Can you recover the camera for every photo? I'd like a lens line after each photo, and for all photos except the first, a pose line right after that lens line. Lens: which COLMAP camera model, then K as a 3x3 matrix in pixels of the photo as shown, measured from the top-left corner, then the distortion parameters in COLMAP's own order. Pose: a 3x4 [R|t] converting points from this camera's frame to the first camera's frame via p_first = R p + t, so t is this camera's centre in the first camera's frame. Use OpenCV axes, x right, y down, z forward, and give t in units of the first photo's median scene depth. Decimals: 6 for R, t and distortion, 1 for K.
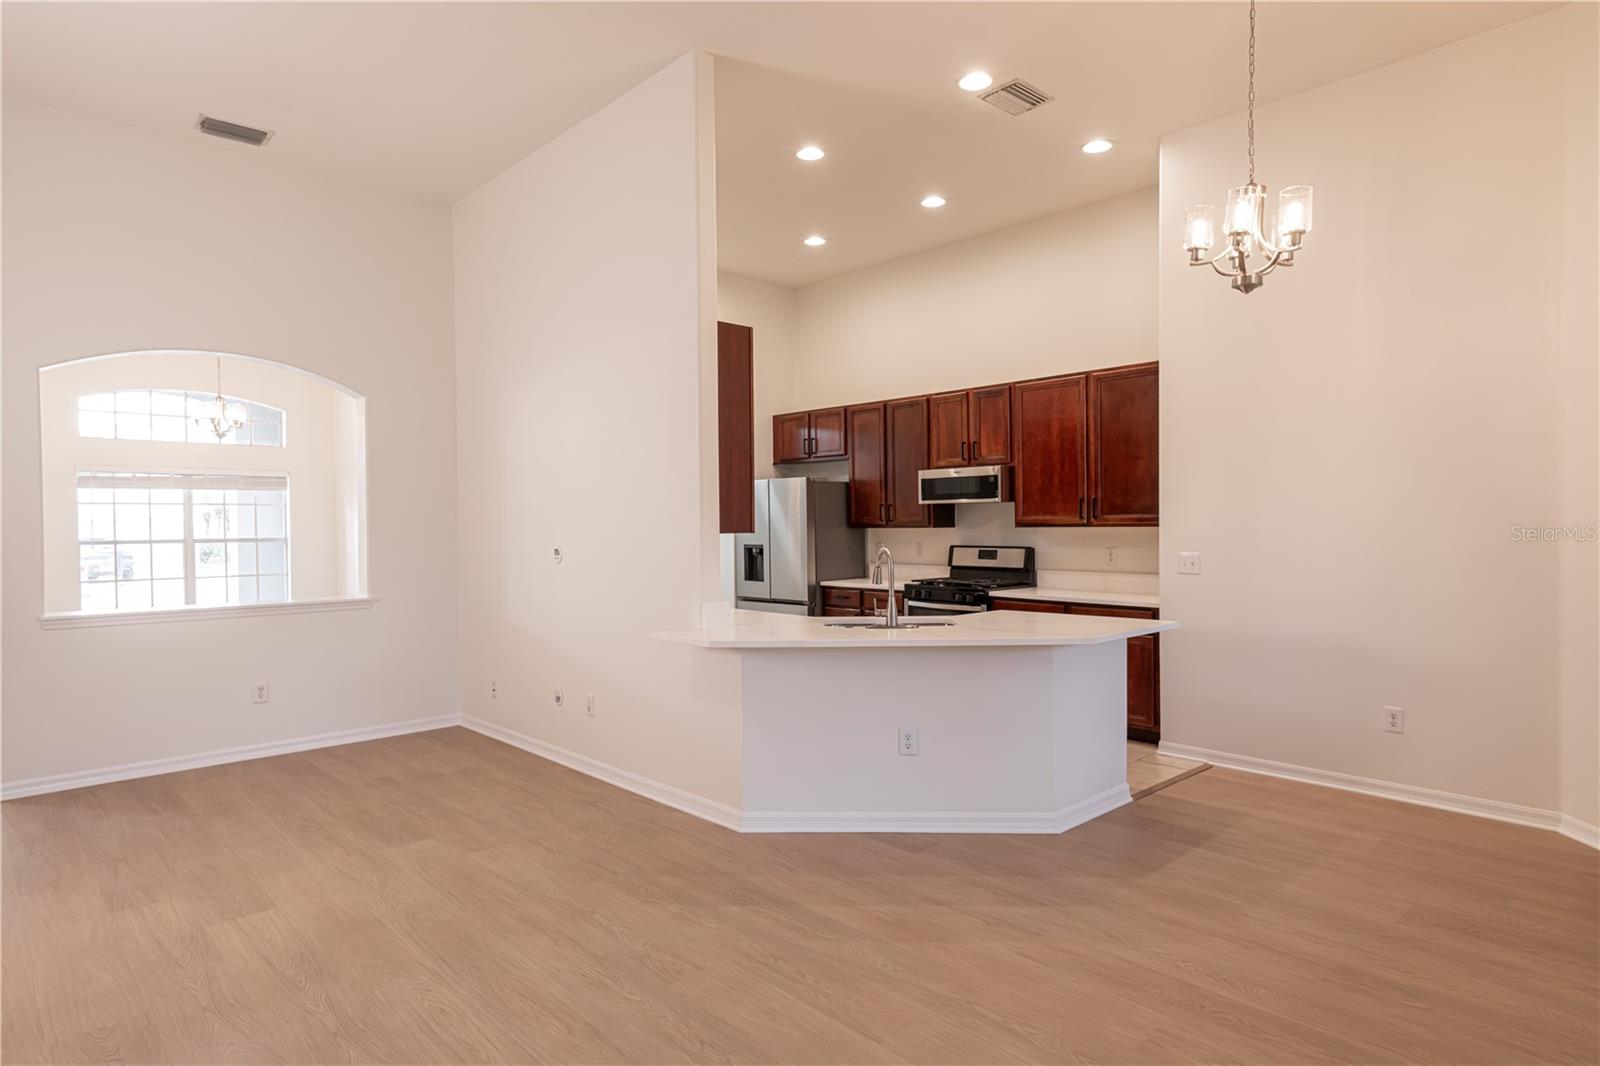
lens RADIAL K [[904.8, 0, 800.0], [0, 904.8, 533.0], [0, 0, 1]] dist [0.004206, -0.000164]
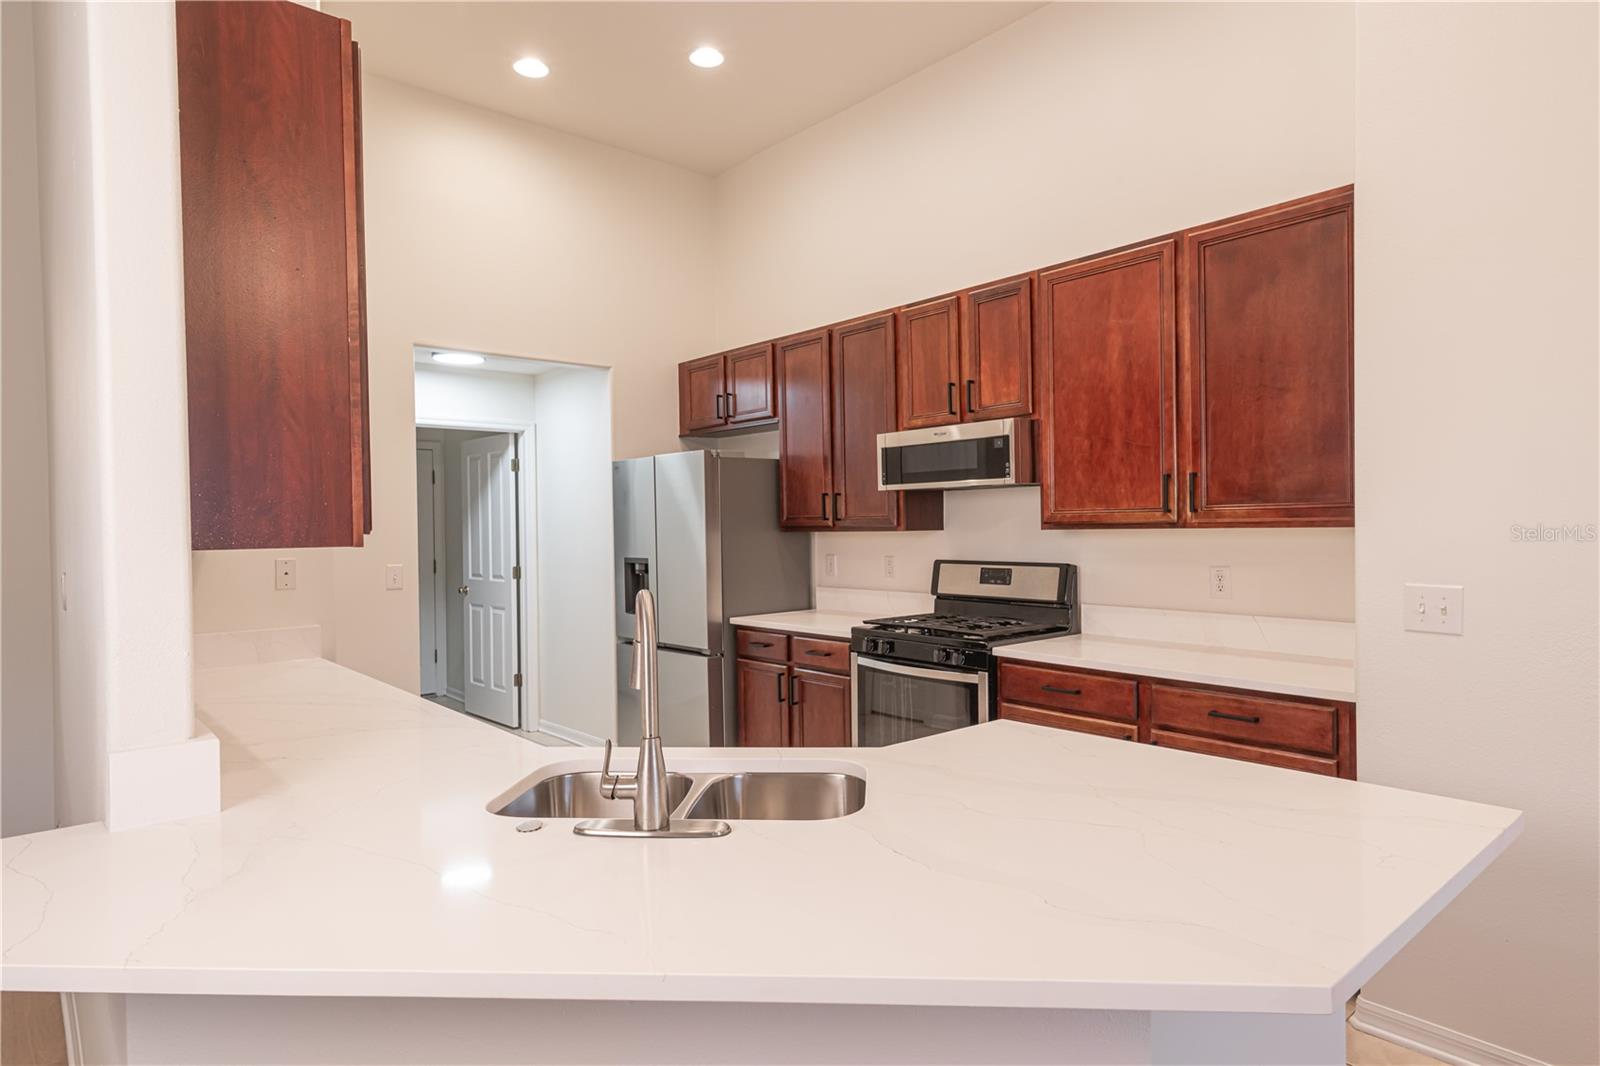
lens RADIAL K [[904.8, 0, 800.0], [0, 904.8, 533.0], [0, 0, 1]] dist [0.004206, -0.000164]
pose [[0.999230, -0.003708, -0.039061, 0.108317], [0.003542, 0.999984, -0.004317, -0.002170], [0.039076, 0.004175, 0.999227, 0.426747]]
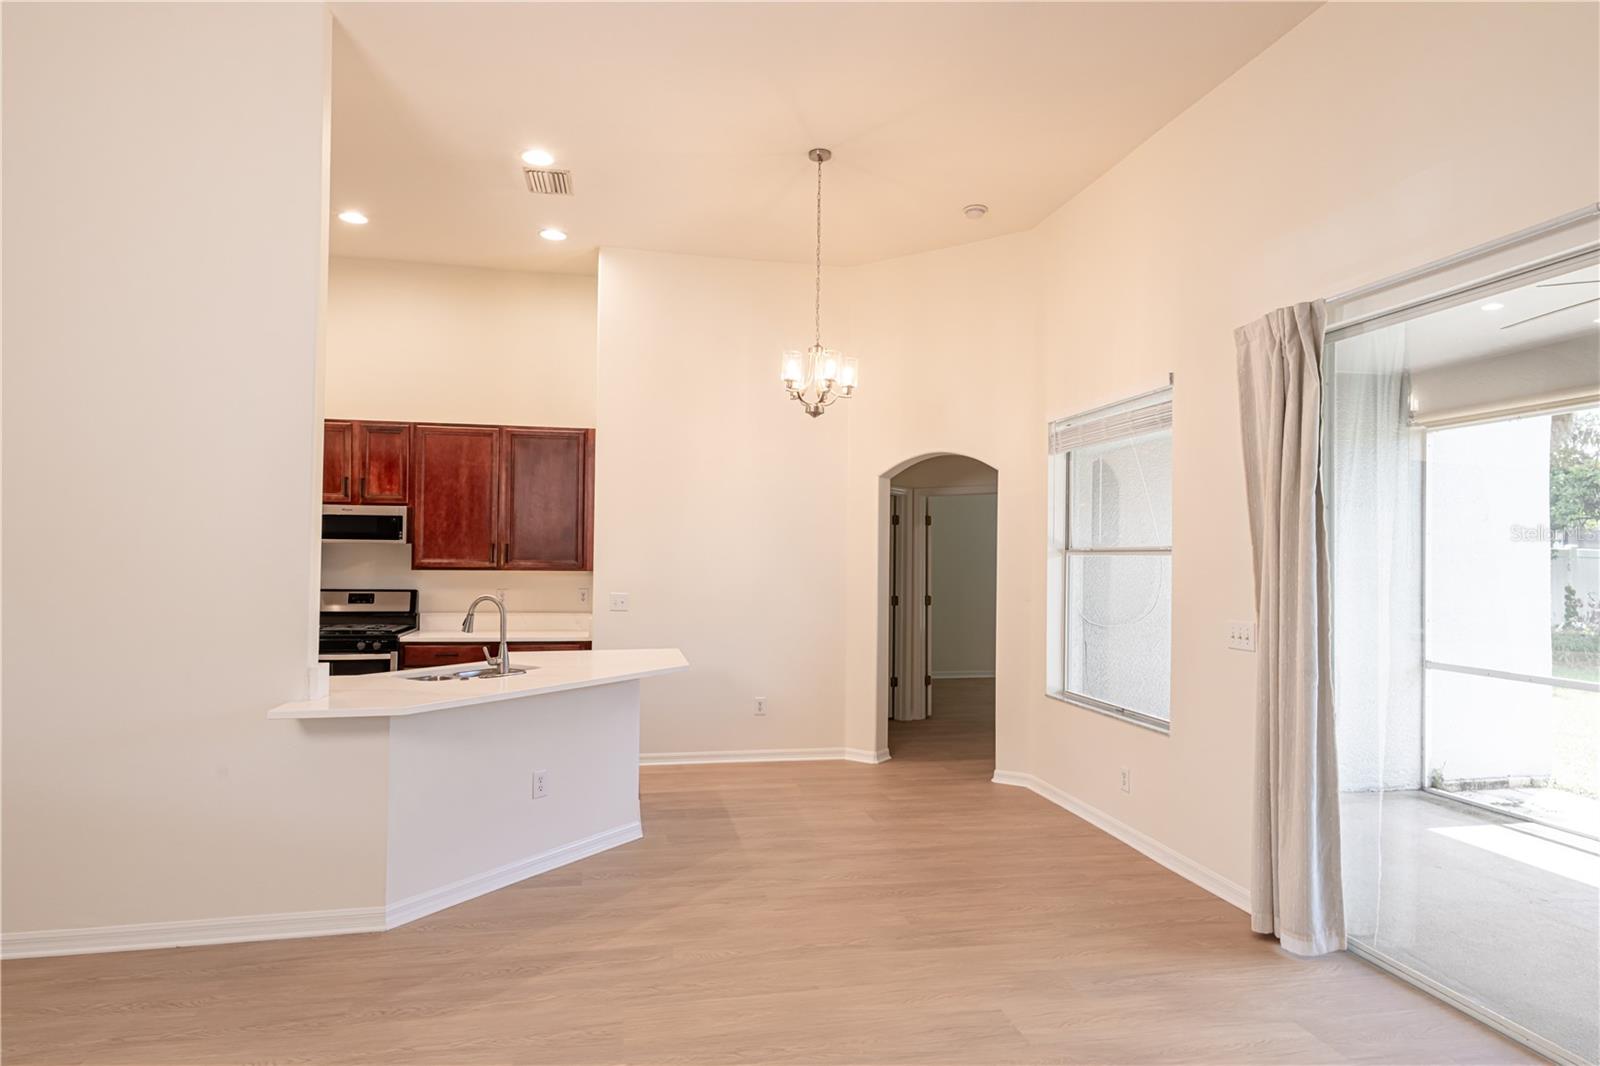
lens RADIAL K [[904.8, 0, 800.0], [0, 904.8, 533.0], [0, 0, 1]] dist [0.004206, -0.000164]
pose [[0.517605, 0.036693, 0.854833, -0.377715], [-0.004632, 0.999186, -0.040085, -0.008757], [-0.855607, 0.016789, 0.517353, 0.129475]]
